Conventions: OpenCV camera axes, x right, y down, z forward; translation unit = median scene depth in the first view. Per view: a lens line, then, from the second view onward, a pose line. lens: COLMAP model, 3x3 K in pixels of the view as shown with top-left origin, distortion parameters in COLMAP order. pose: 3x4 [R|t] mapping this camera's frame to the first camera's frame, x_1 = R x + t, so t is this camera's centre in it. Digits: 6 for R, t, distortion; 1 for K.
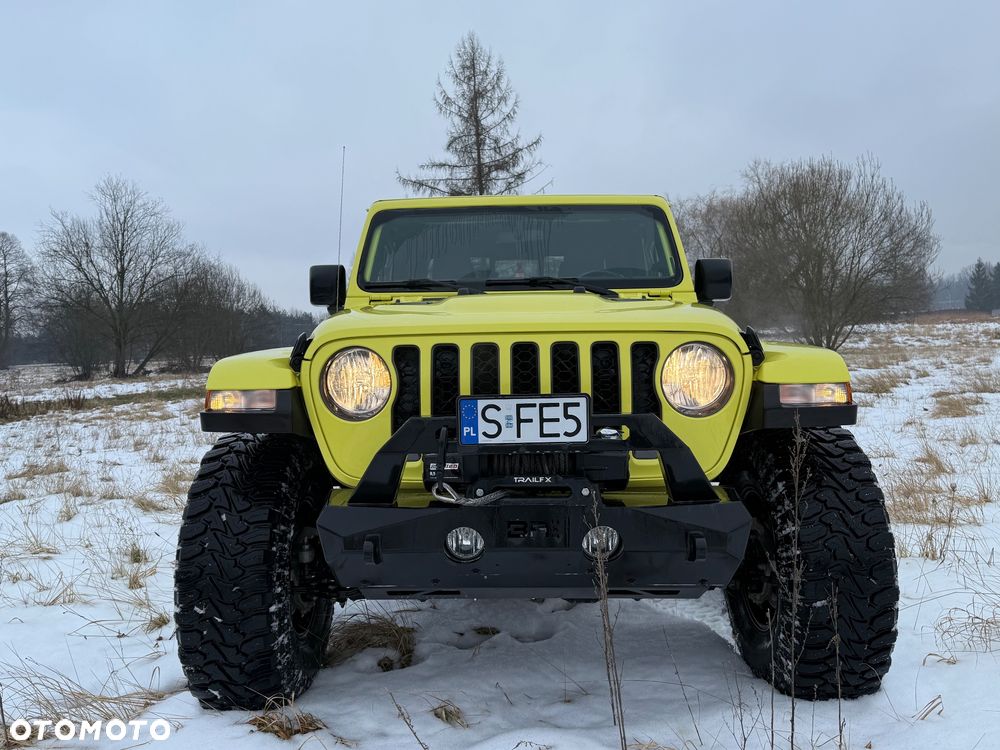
lens RADIAL K [[819.4, 0, 497.2], [0, 819.4, 371.3], [0, 0, 1]] dist [0.129269, -0.187351]
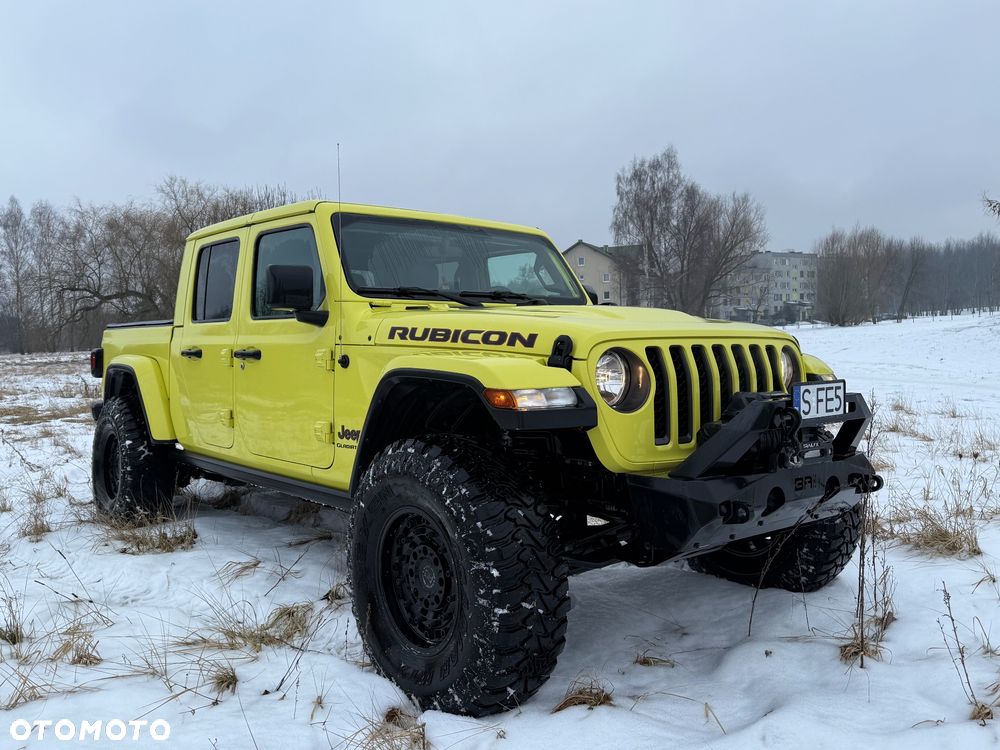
lens RADIAL K [[819.4, 0, 497.2], [0, 819.4, 371.3], [0, 0, 1]] dist [0.129269, -0.187351]
pose [[0.759759, -0.010429, 0.650121, -1.068224], [0.026447, 0.999540, -0.014873, 0.015723], [-0.649667, 0.028494, 0.759685, 0.259491]]
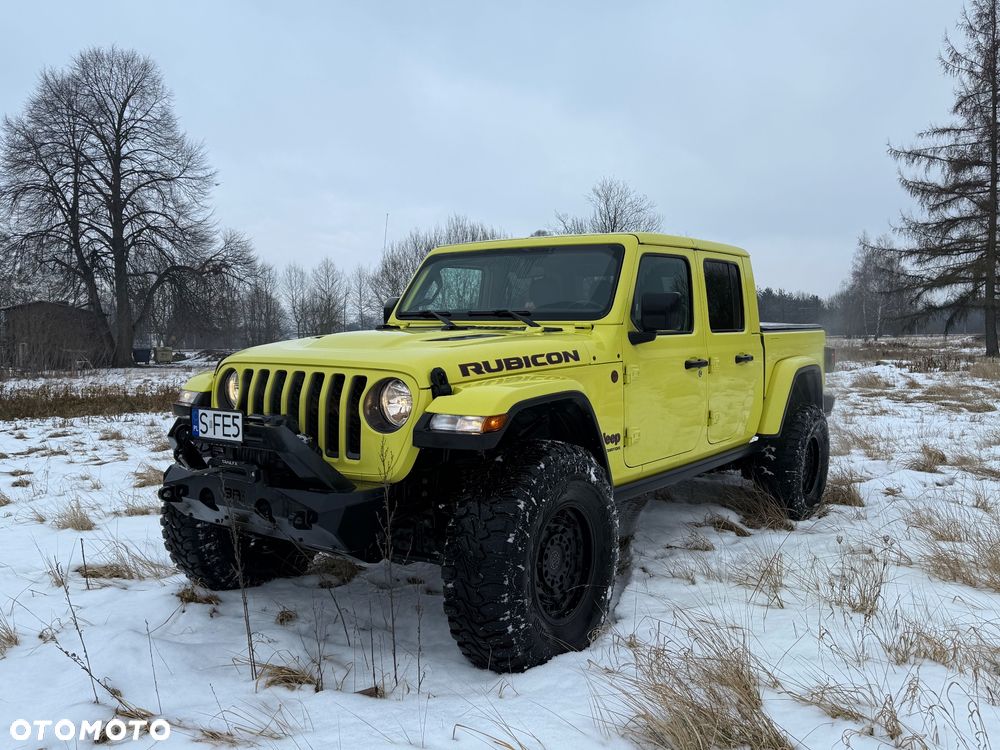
lens RADIAL K [[819.4, 0, 497.2], [0, 819.4, 371.3], [0, 0, 1]] dist [0.129269, -0.187351]
pose [[0.819960, 0.052524, -0.570006, 1.182015], [-0.040634, 0.998610, 0.033567, -0.101287], [0.570977, -0.004362, 0.820954, -0.008032]]
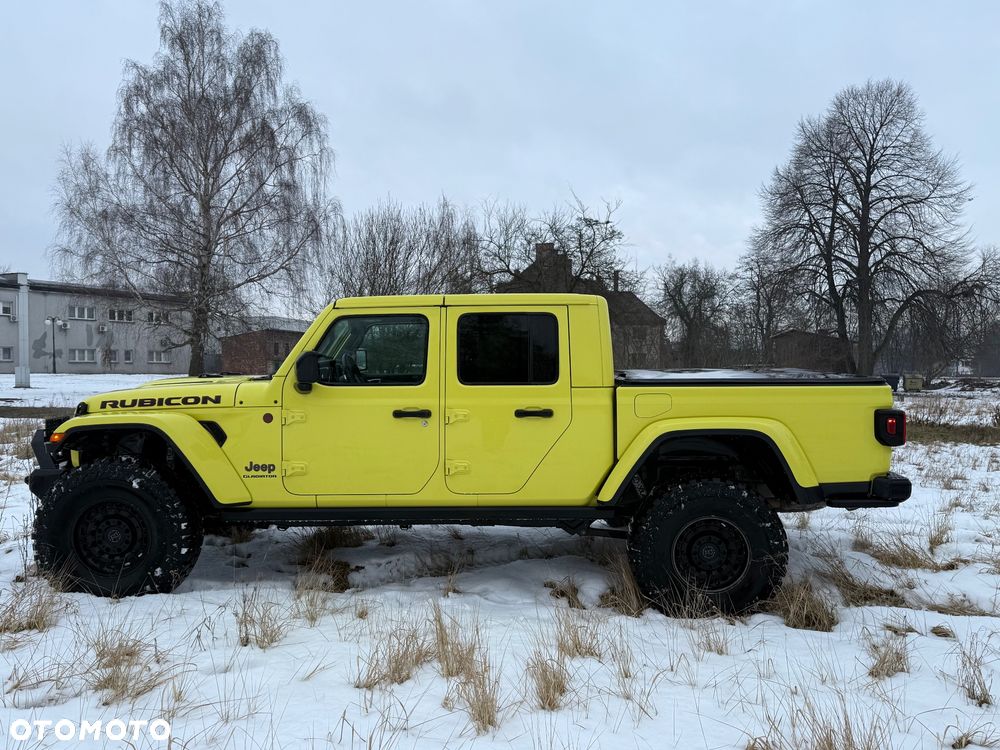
lens RADIAL K [[819.4, 0, 497.2], [0, 819.4, 371.3], [0, 0, 1]] dist [0.129269, -0.187351]
pose [[0.029621, 0.049402, -0.998340, 2.597319], [-0.045310, 0.997818, 0.048032, -0.298869], [0.998534, 0.043812, 0.031795, 2.094448]]
